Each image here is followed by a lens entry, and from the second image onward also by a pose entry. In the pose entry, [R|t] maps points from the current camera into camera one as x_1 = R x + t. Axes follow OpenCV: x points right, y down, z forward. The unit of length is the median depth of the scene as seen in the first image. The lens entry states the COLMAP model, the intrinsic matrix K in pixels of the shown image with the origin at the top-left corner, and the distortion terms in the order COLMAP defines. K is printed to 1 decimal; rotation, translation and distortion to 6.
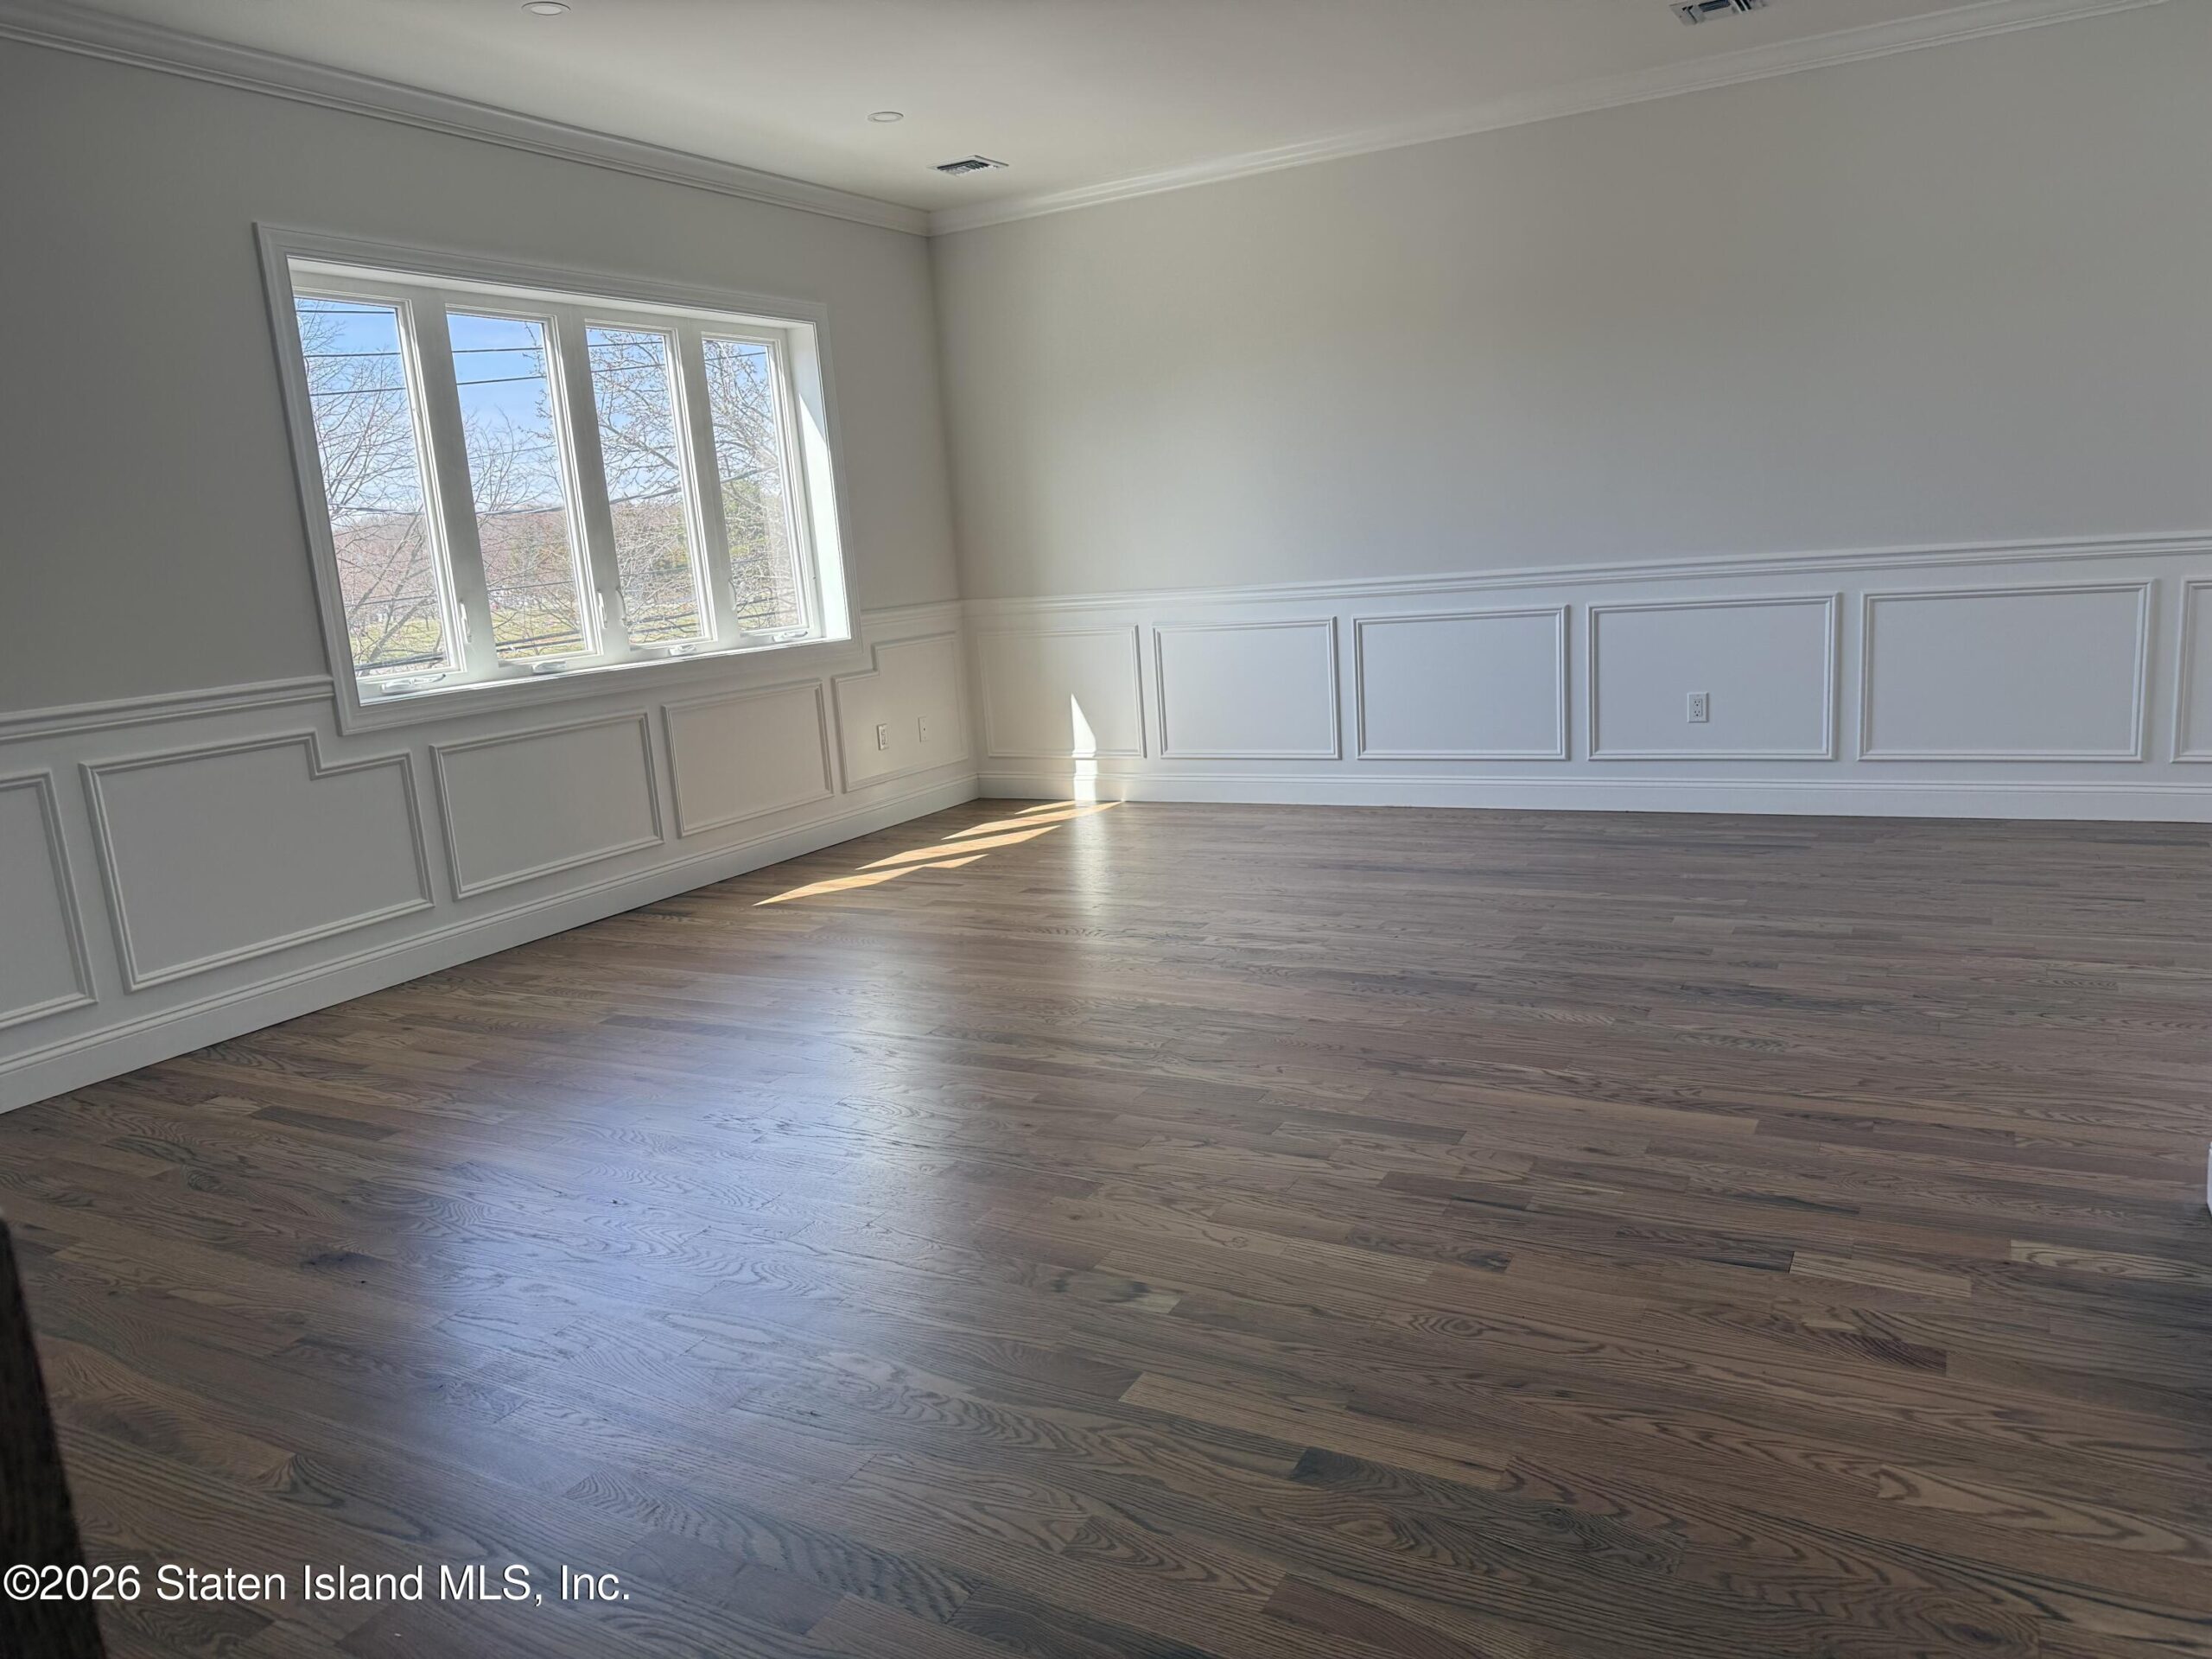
lens RADIAL K [[1541.7, 0, 1120.7], [0, 1541.7, 824.3], [0, 0, 1]] dist [0.098128, -0.140423]
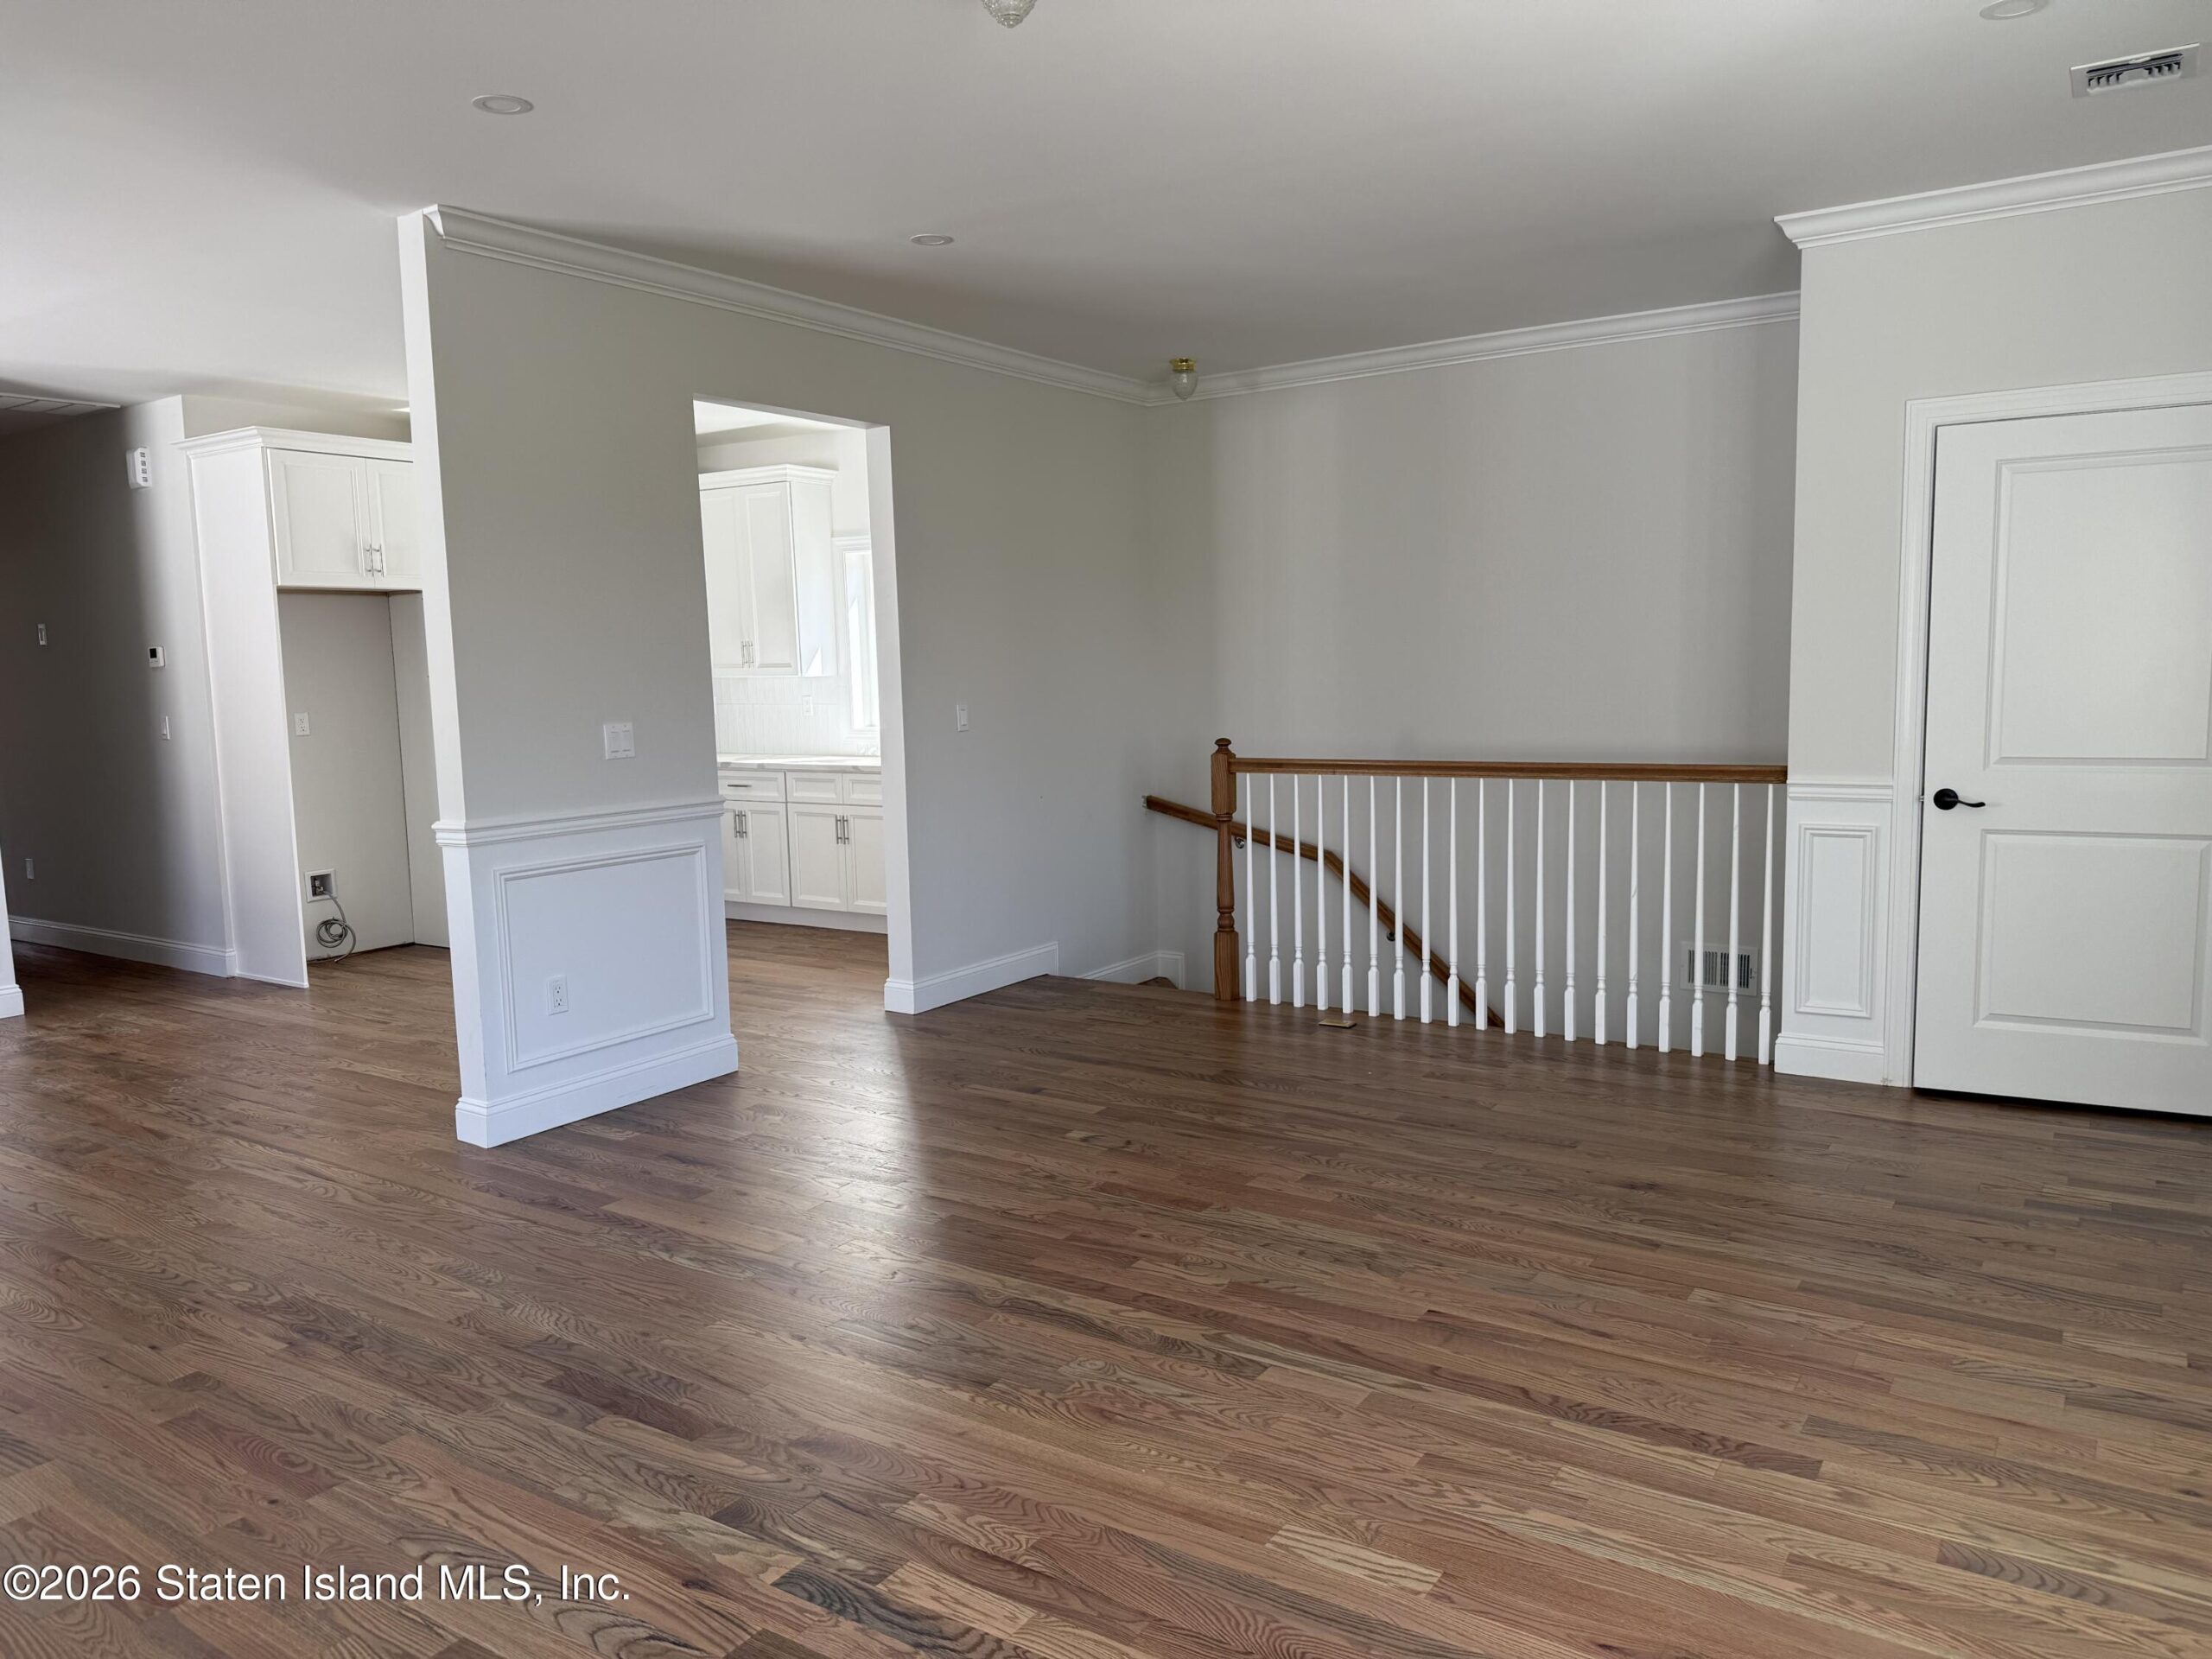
lens RADIAL K [[1541.7, 0, 1120.7], [0, 1541.7, 824.3], [0, 0, 1]] dist [0.098128, -0.140423]
pose [[-0.991356, 0.086386, 0.098745, -0.165111], [0.110942, 0.953733, 0.279438, -0.378842], [-0.070036, 0.287978, -0.955073, 1.816091]]
